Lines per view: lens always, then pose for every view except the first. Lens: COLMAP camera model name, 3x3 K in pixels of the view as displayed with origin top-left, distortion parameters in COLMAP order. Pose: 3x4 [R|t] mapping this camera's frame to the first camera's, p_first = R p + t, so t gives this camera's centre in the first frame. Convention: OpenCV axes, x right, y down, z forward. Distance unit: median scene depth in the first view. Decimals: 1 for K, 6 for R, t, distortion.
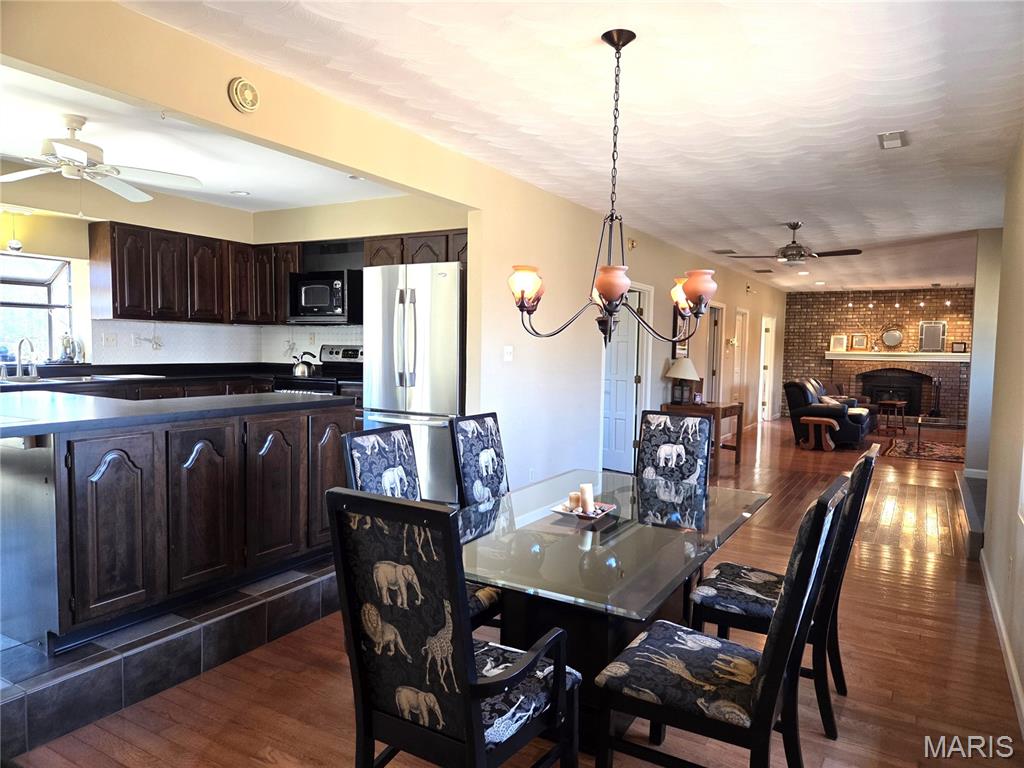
lens RADIAL K [[683.8, 0, 515.6], [0, 683.8, 389.9], [0, 0, 1]] dist [0.071959, -0.059323]
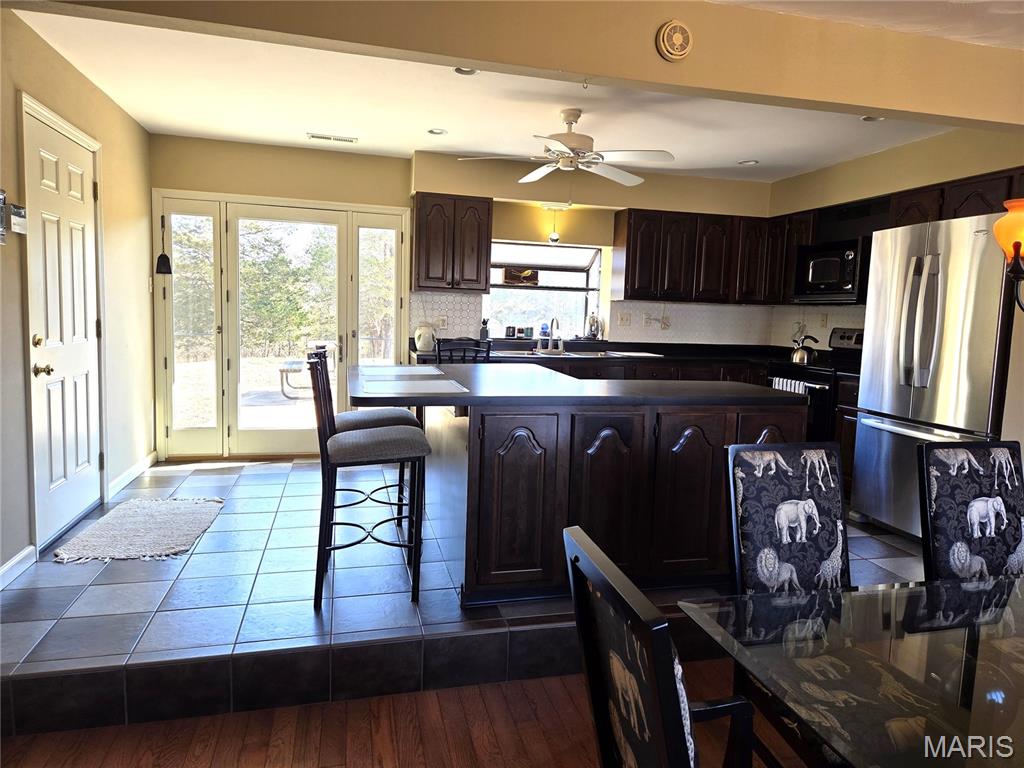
lens RADIAL K [[683.8, 0, 516.4], [0, 683.8, 376.8], [0, 0, 1]] dist [0.071959, -0.059323]
pose [[0.706113, 0.075375, -0.704076, 0.095454], [-0.068634, 0.996922, 0.037893, -0.019788], [0.704765, 0.021567, 0.709113, 0.212939]]
